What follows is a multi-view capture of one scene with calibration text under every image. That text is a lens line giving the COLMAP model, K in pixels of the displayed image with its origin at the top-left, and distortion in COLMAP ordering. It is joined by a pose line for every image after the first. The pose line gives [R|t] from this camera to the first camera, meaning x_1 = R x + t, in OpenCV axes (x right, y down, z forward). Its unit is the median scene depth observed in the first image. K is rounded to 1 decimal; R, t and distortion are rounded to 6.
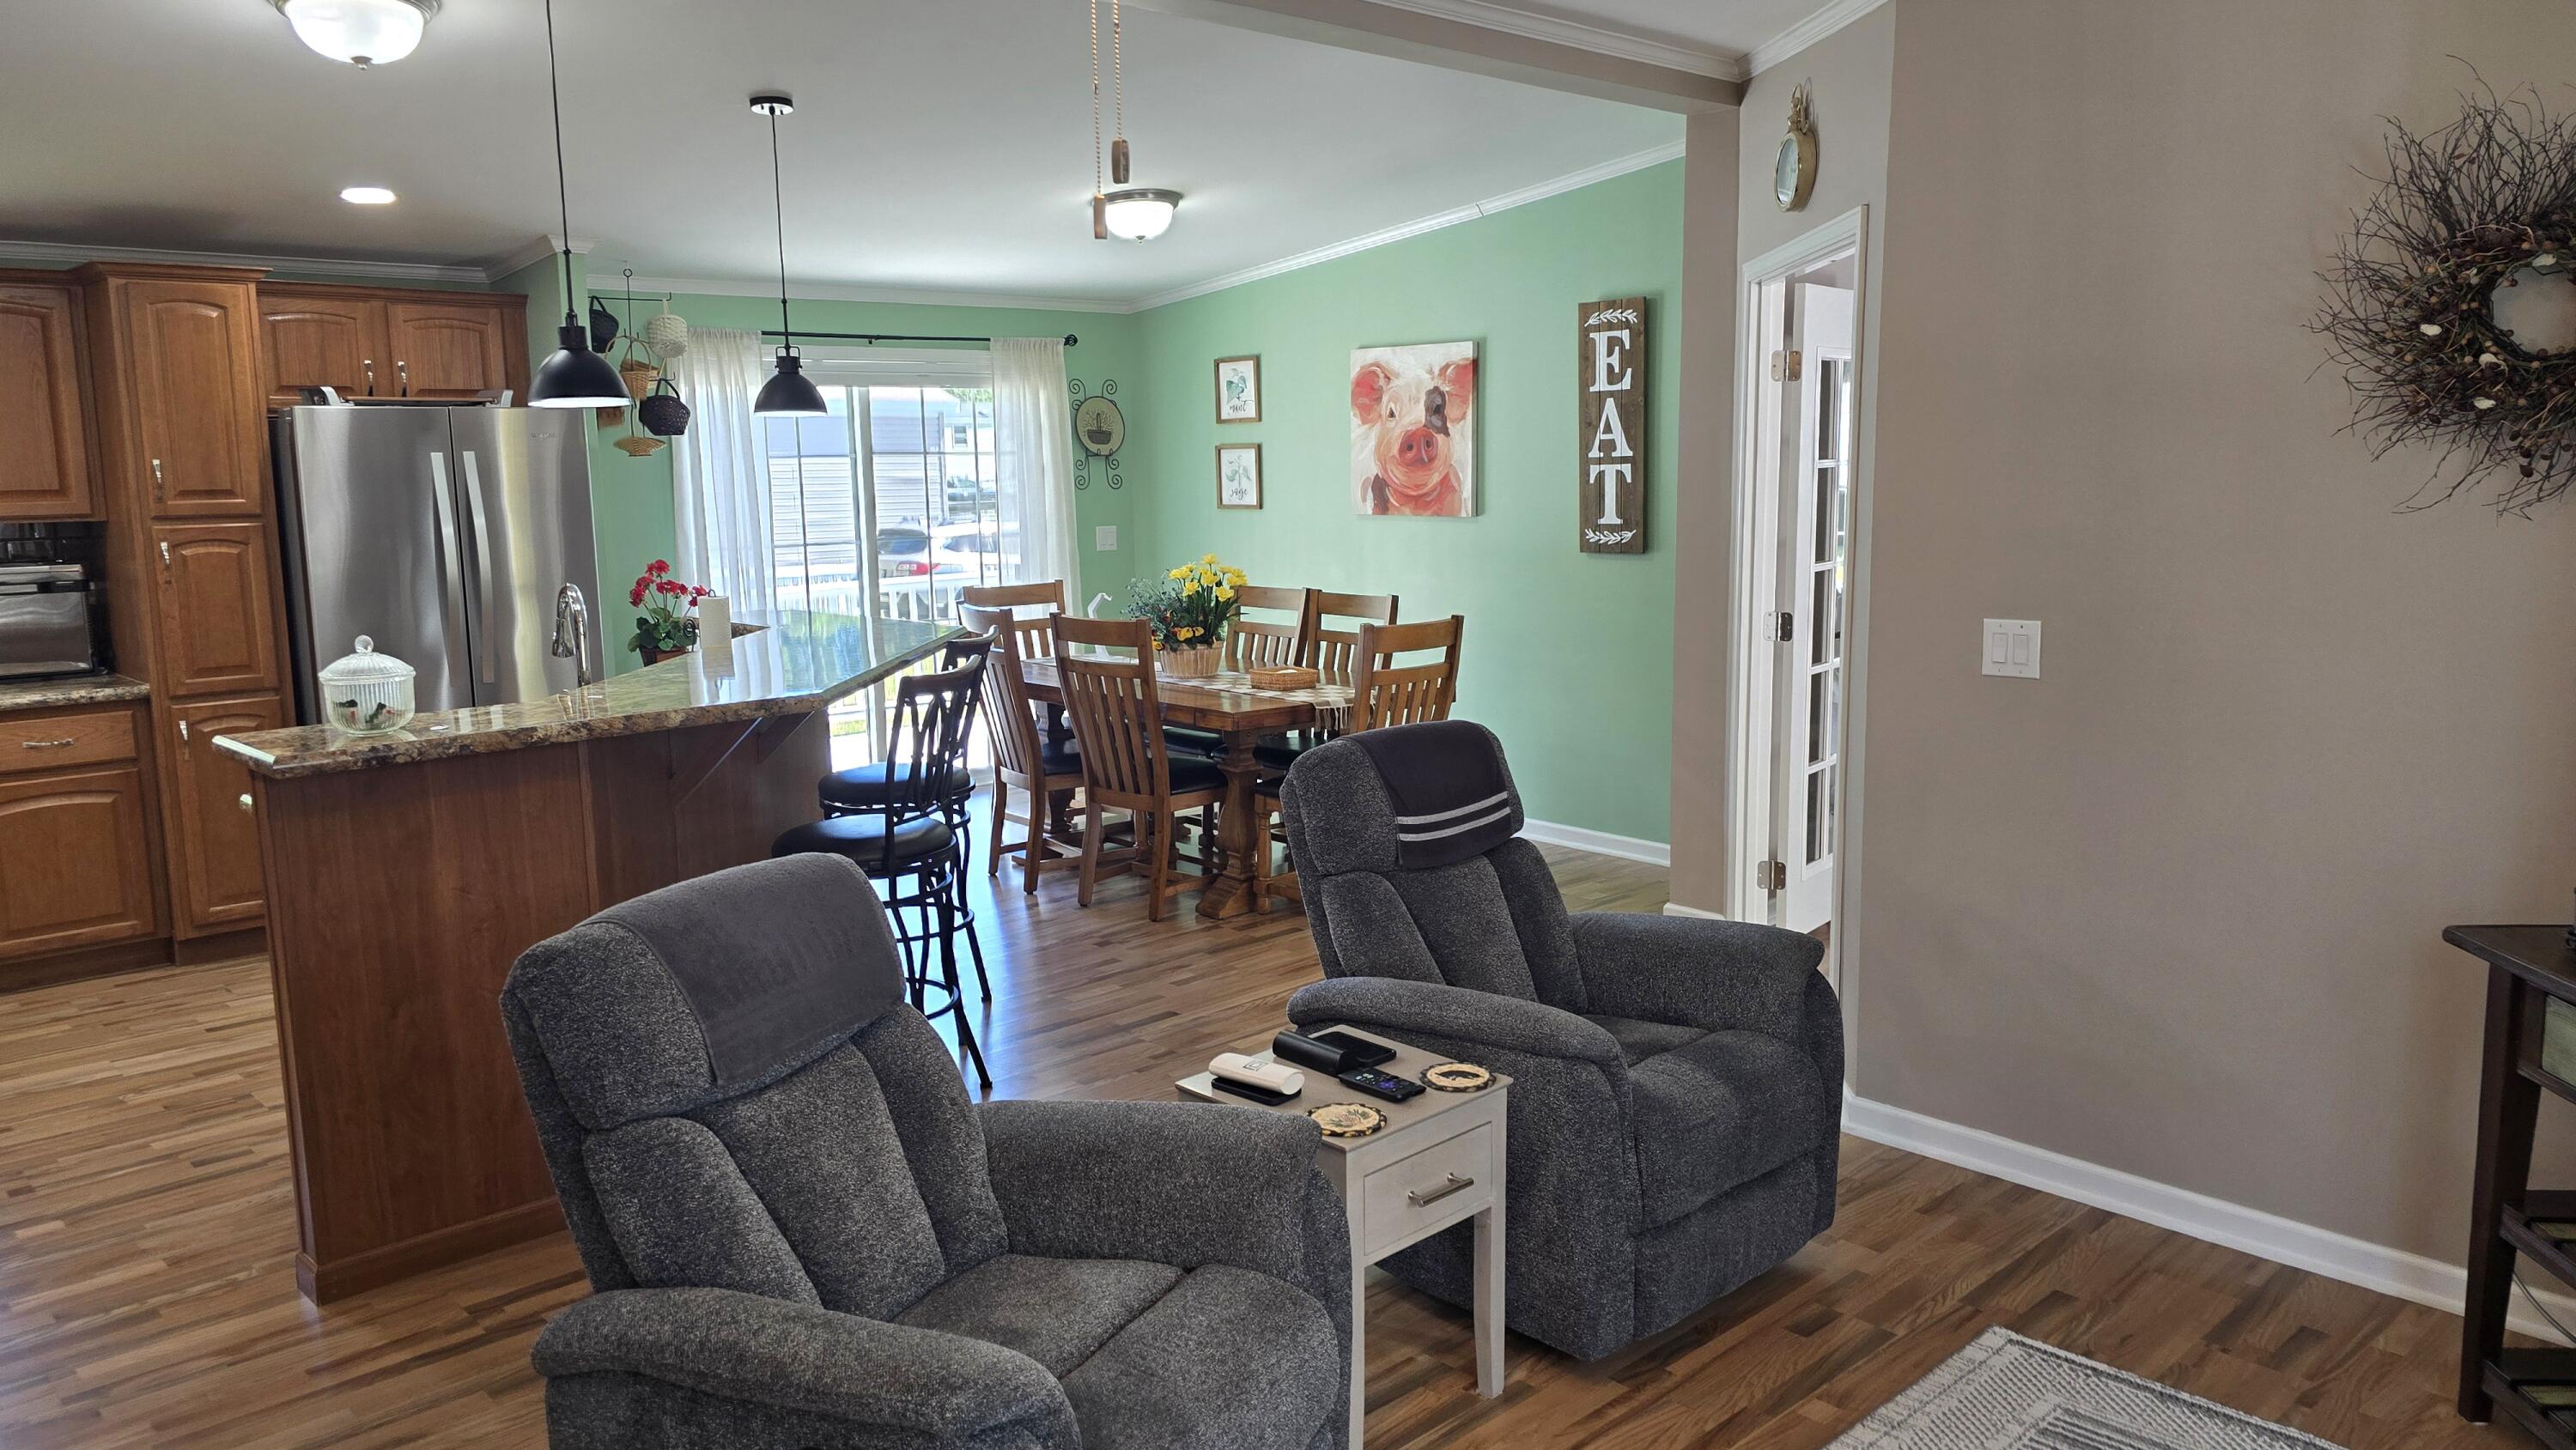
lens RADIAL K [[1742.6, 0, 1303.1], [0, 1742.6, 734.6], [0, 0, 1]] dist [0.059599, -0.059216]
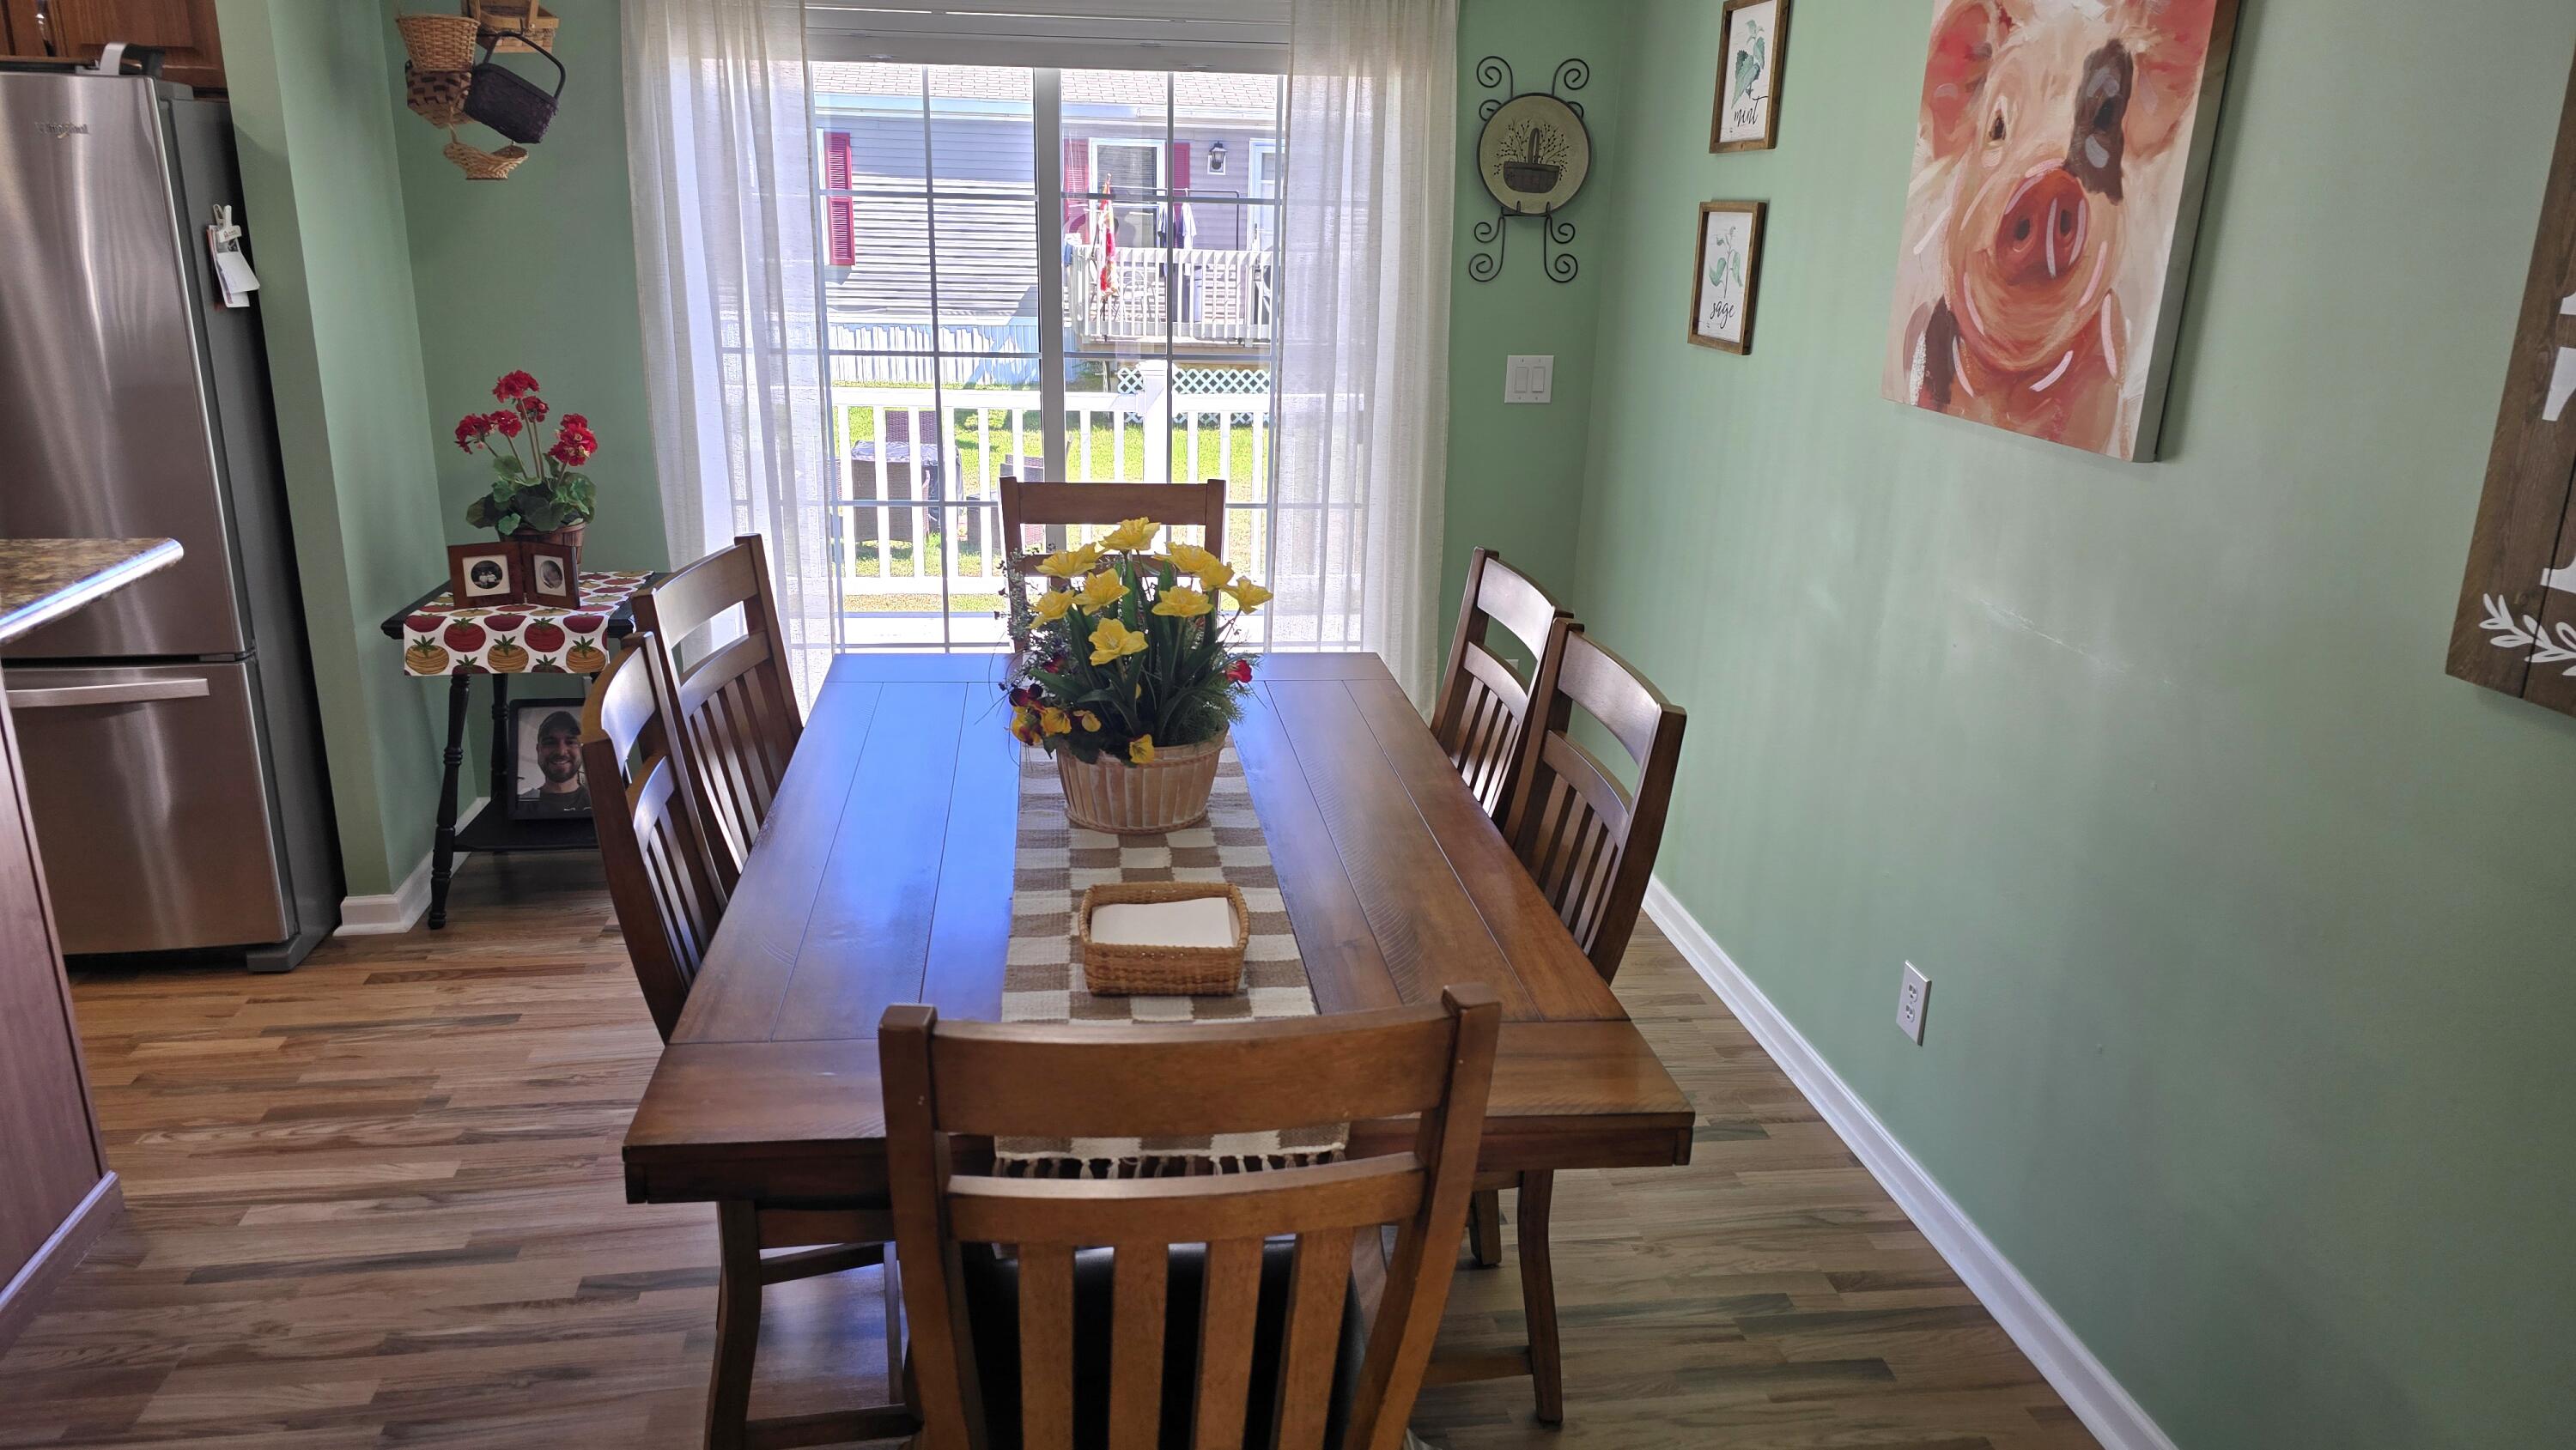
lens RADIAL K [[1742.6, 0, 1216.4], [0, 1742.6, 692.0], [0, 0, 1]] dist [0.059599, -0.059216]
pose [[0.803409, 0.199280, -0.561090, 0.161877], [-0.131706, 0.978465, 0.158932, -0.120824], [0.580679, -0.053788, 0.812354, 0.683506]]
